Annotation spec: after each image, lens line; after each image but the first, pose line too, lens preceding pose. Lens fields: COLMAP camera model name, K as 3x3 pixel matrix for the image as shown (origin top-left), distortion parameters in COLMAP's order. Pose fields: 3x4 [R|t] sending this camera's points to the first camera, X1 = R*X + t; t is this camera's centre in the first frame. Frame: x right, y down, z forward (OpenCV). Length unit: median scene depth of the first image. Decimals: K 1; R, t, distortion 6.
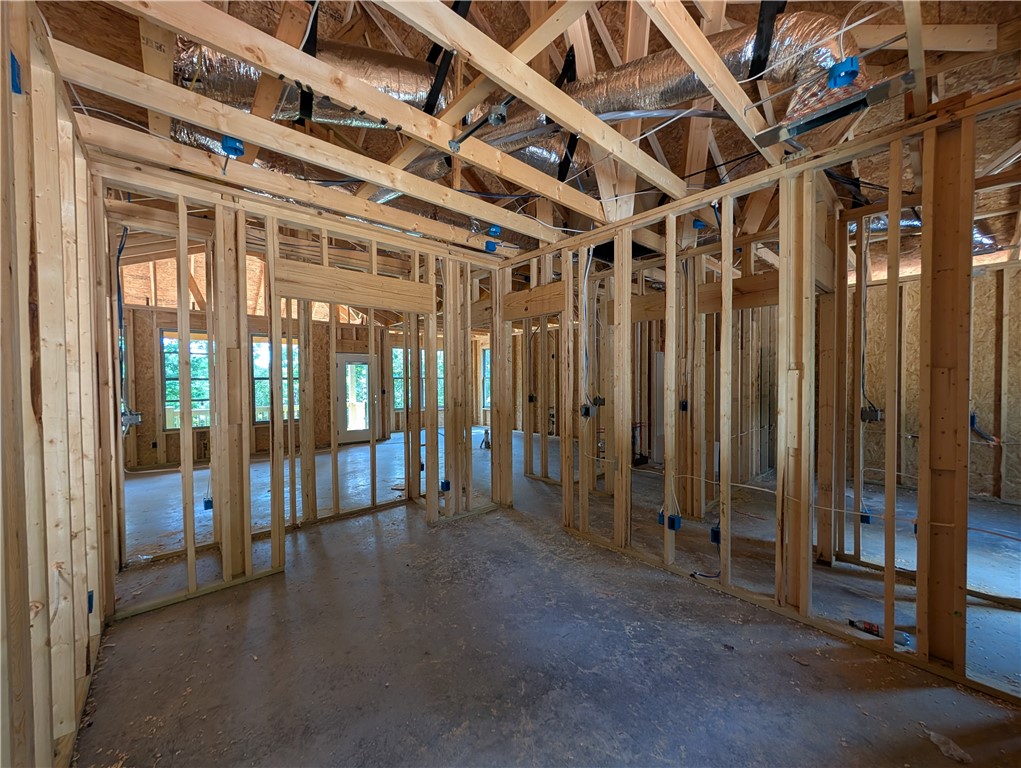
lens RADIAL K [[385.9, 0, 509.7], [0, 385.9, 387.4], [0, 0, 1]] dist [0.000389, -0.000046]
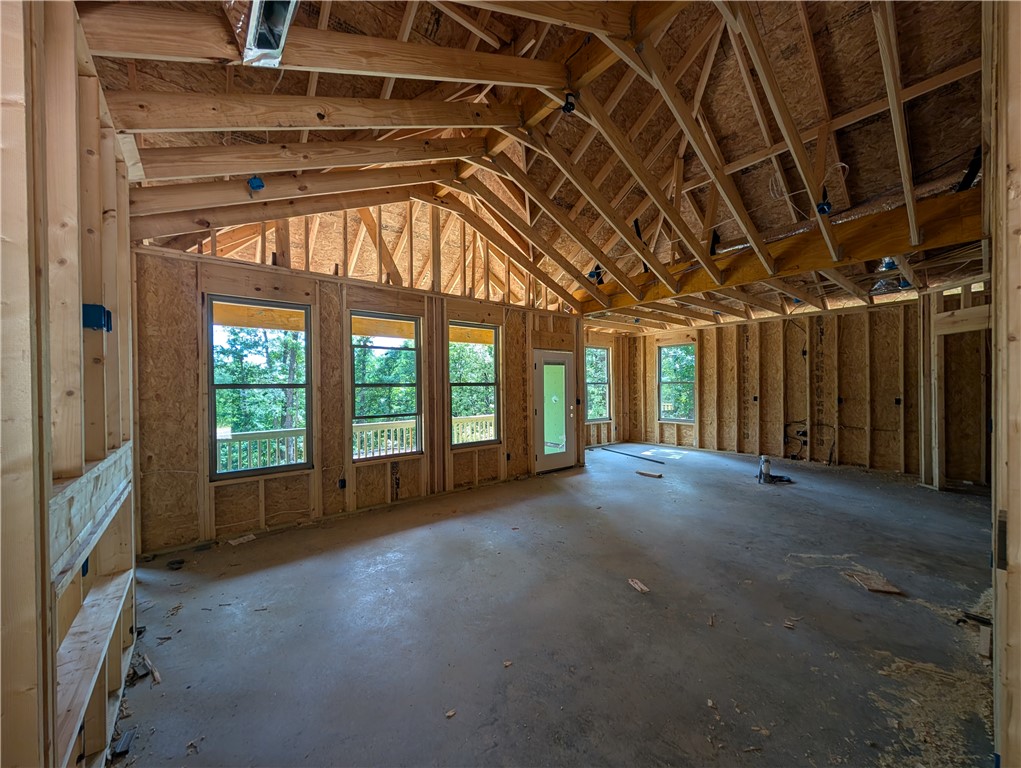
lens RADIAL K [[385.9, 0, 509.7], [0, 385.9, 387.4], [0, 0, 1]] dist [0.000389, -0.000046]
pose [[0.998775, -0.003406, -0.049365, -0.461848], [0.002634, 0.999873, -0.015691, -0.004810], [0.049413, 0.015542, 0.998658, 0.266653]]
